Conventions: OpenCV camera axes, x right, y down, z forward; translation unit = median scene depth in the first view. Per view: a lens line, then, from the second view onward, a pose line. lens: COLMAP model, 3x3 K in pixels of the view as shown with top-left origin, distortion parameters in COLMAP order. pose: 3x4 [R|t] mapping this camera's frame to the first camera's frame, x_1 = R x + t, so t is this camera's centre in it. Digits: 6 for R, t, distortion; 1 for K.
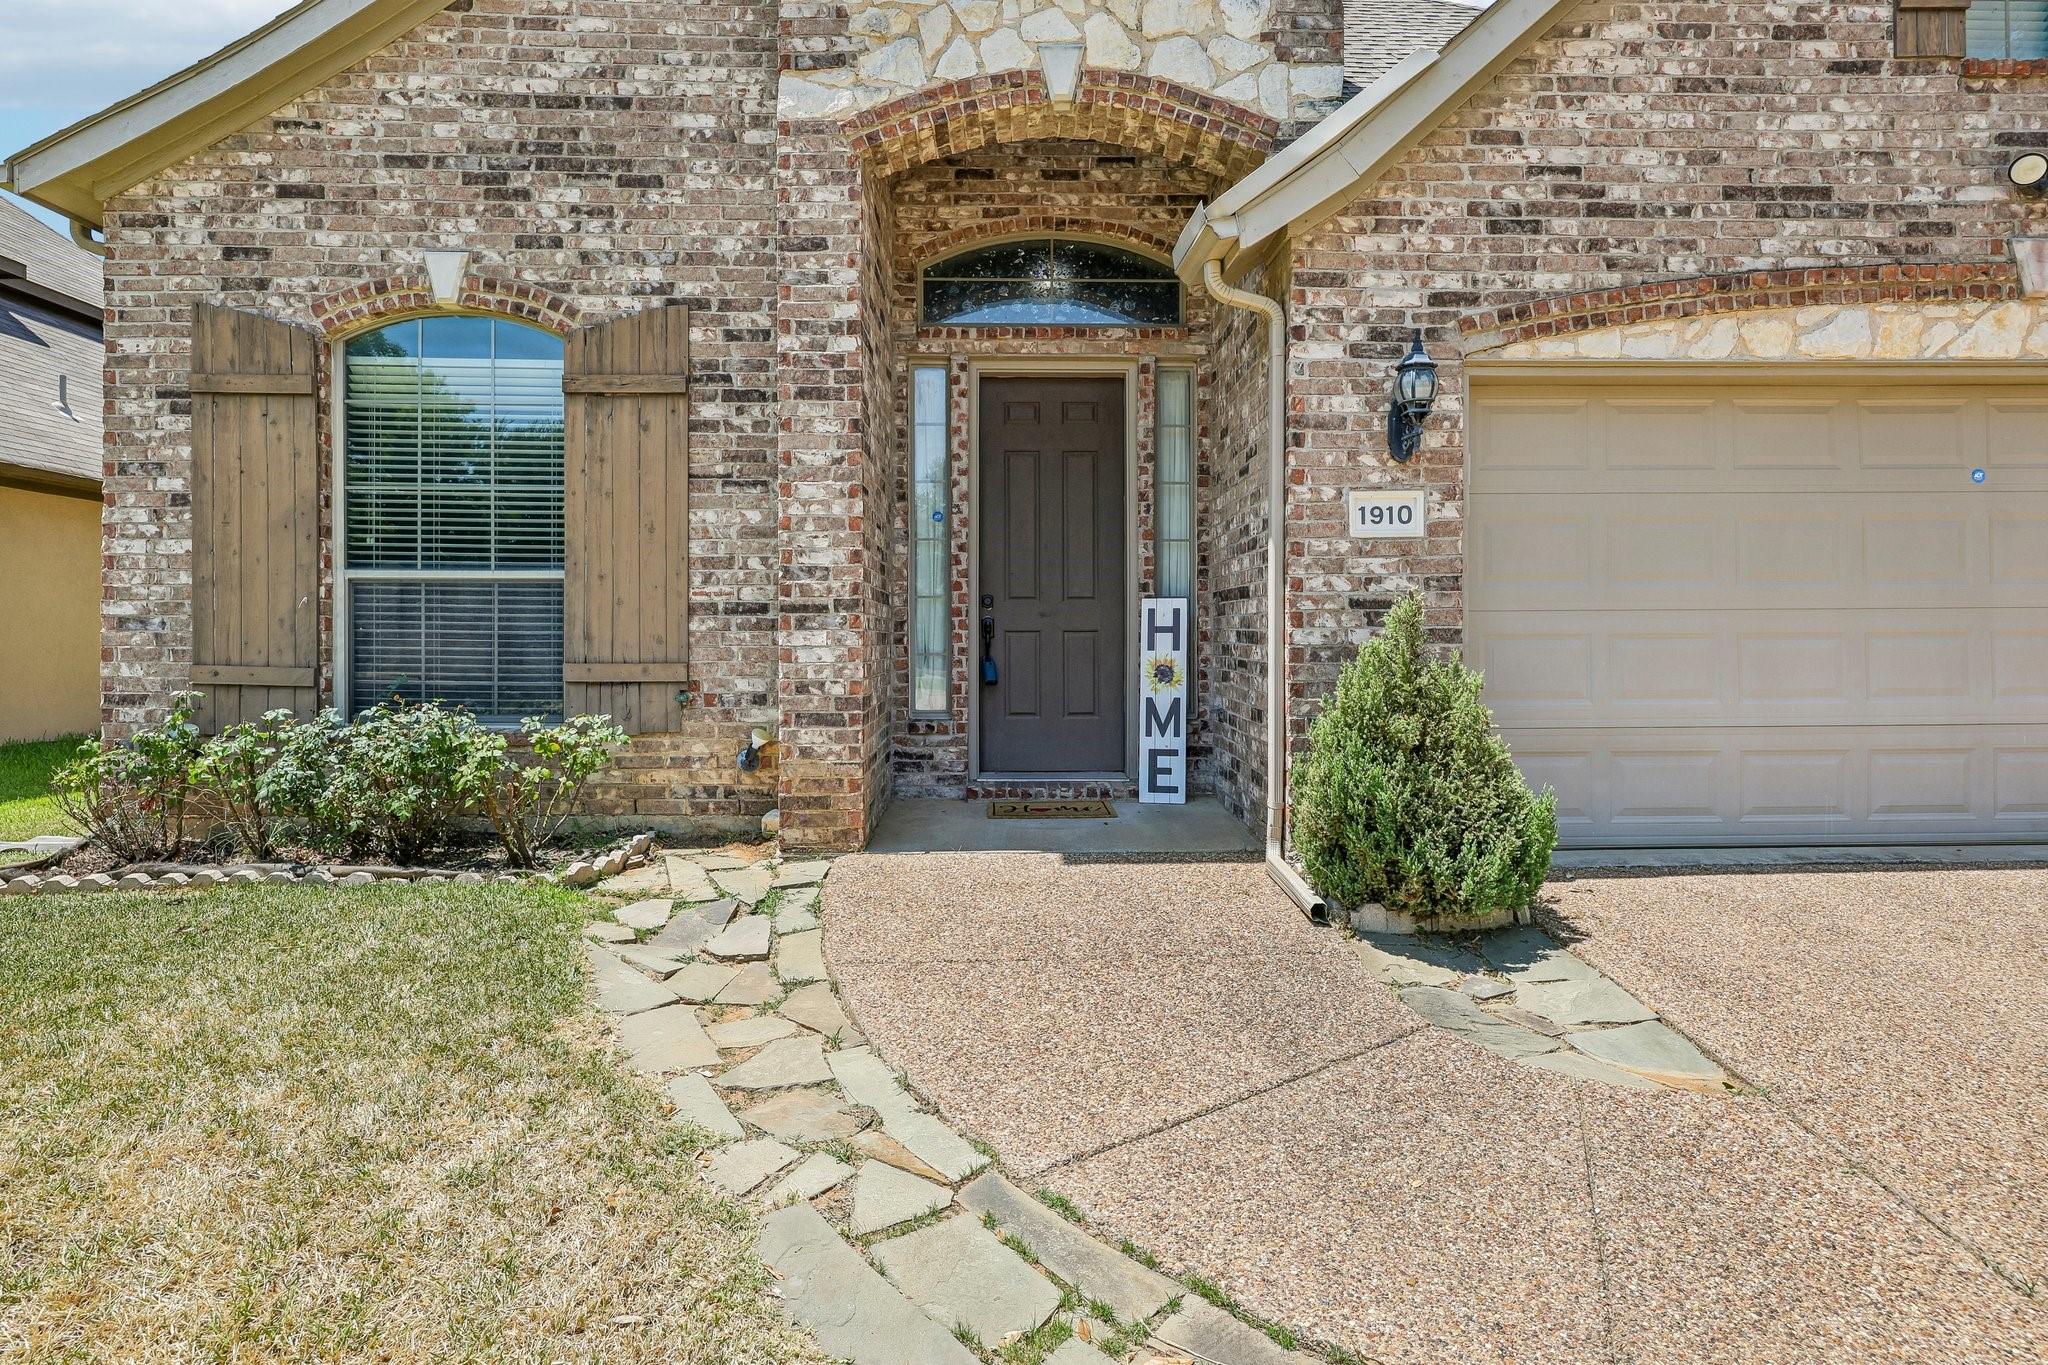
lens RADIAL K [[1094.5, 0, 1055.5], [0, 1094.5, 566.7], [0, 0, 1]] dist [0.003293, 0.001621]
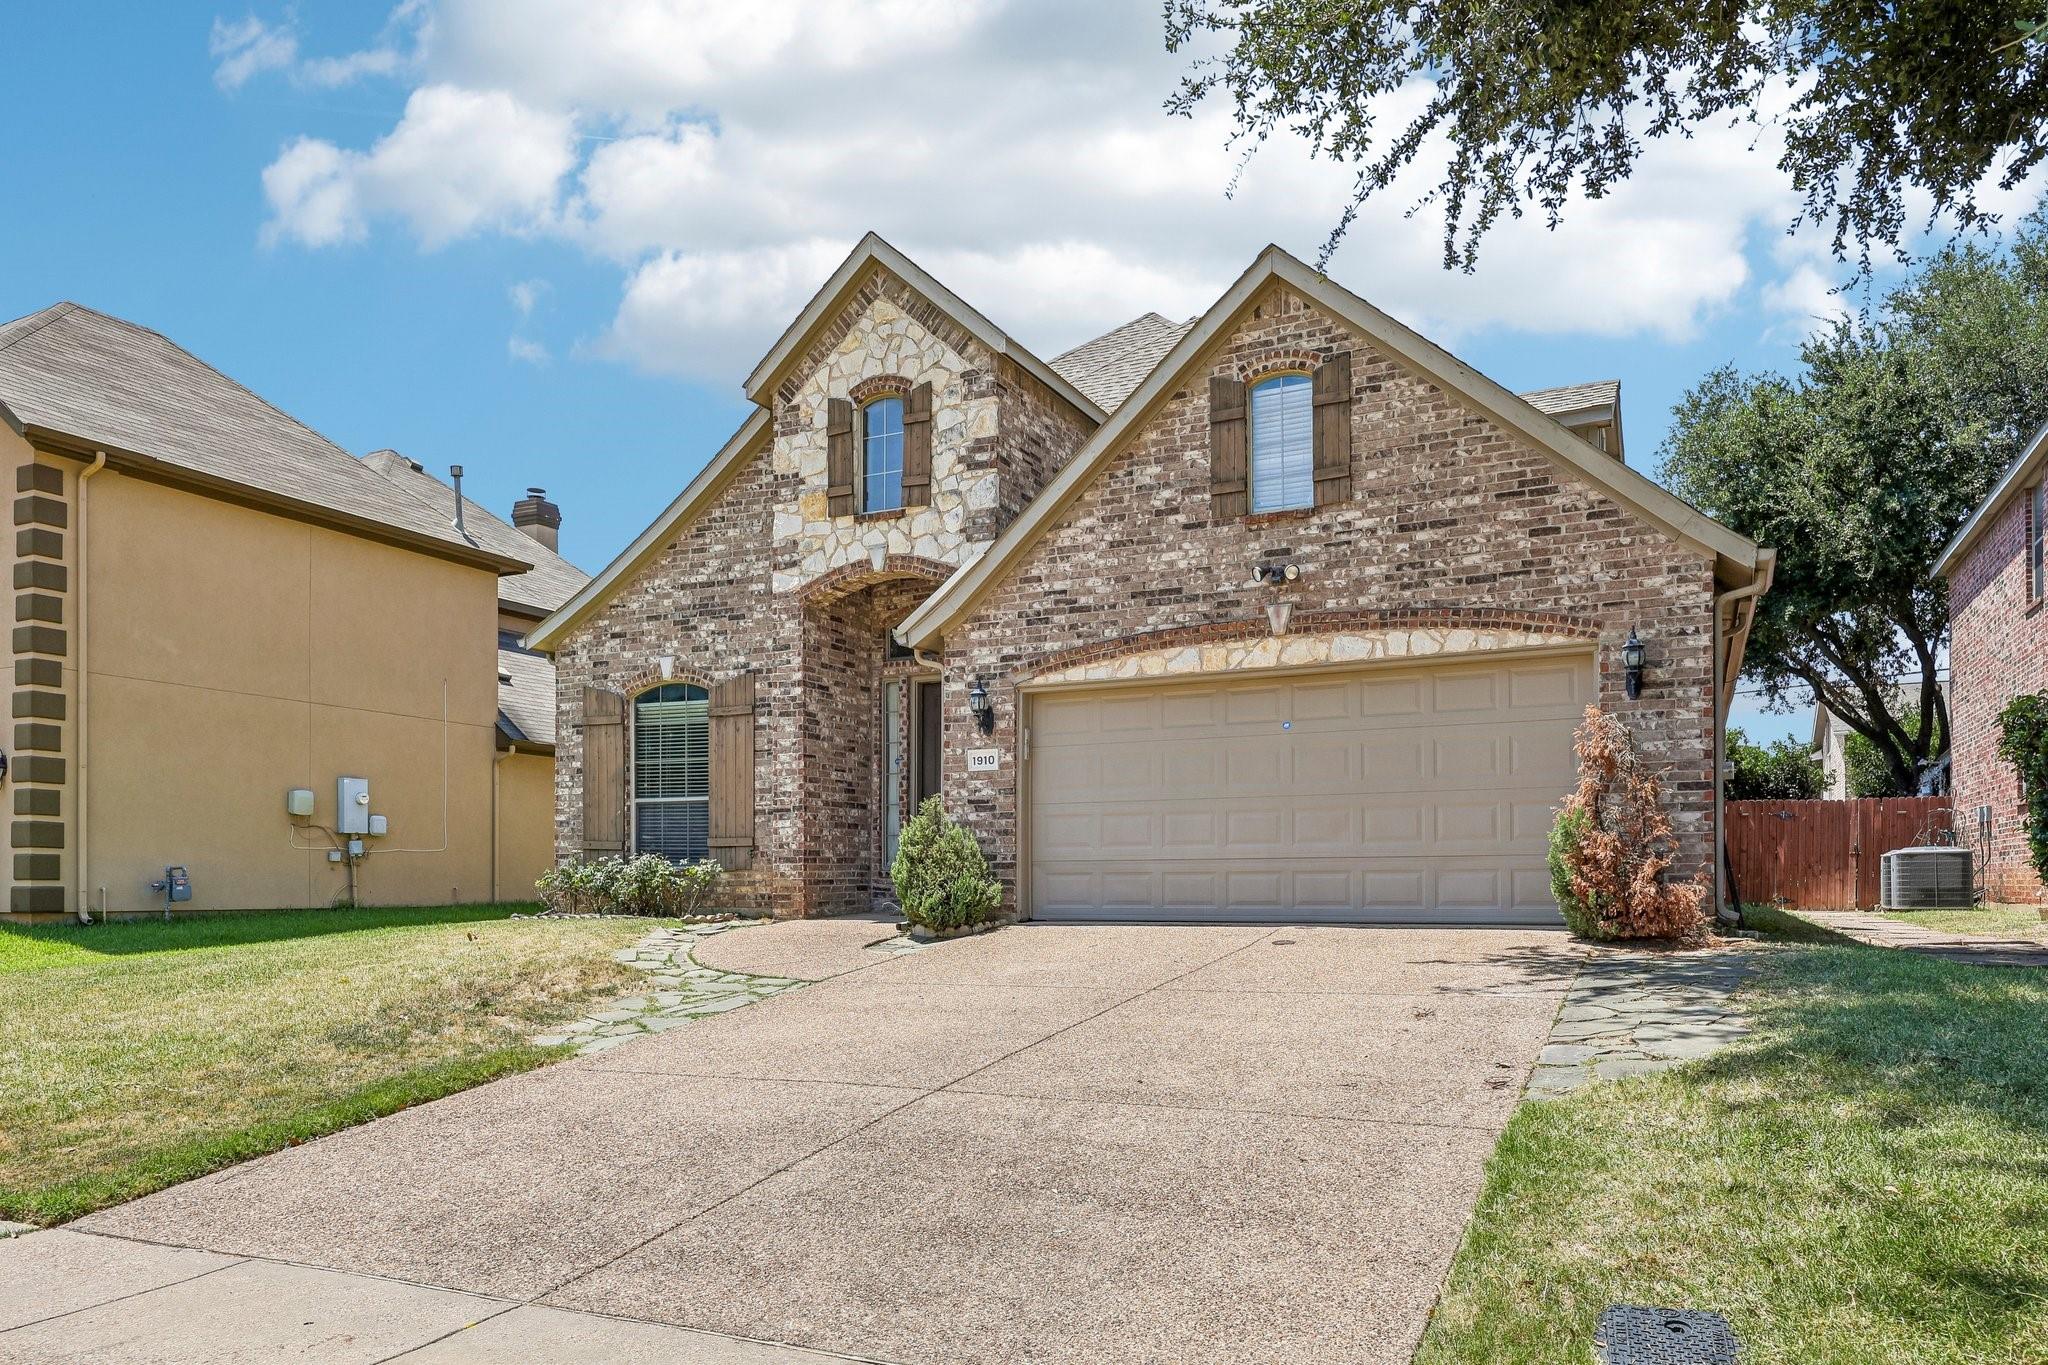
lens RADIAL K [[1374.5, 0, 1022.8], [0, 1374.5, 683.5], [0, 0, 1]] dist [0.031560, 0.000381]
pose [[0.889174, -0.064367, -0.453018, 1.511281], [0.032990, 0.996498, -0.076835, 0.011995], [0.456378, 0.053374, 0.888184, -1.299692]]
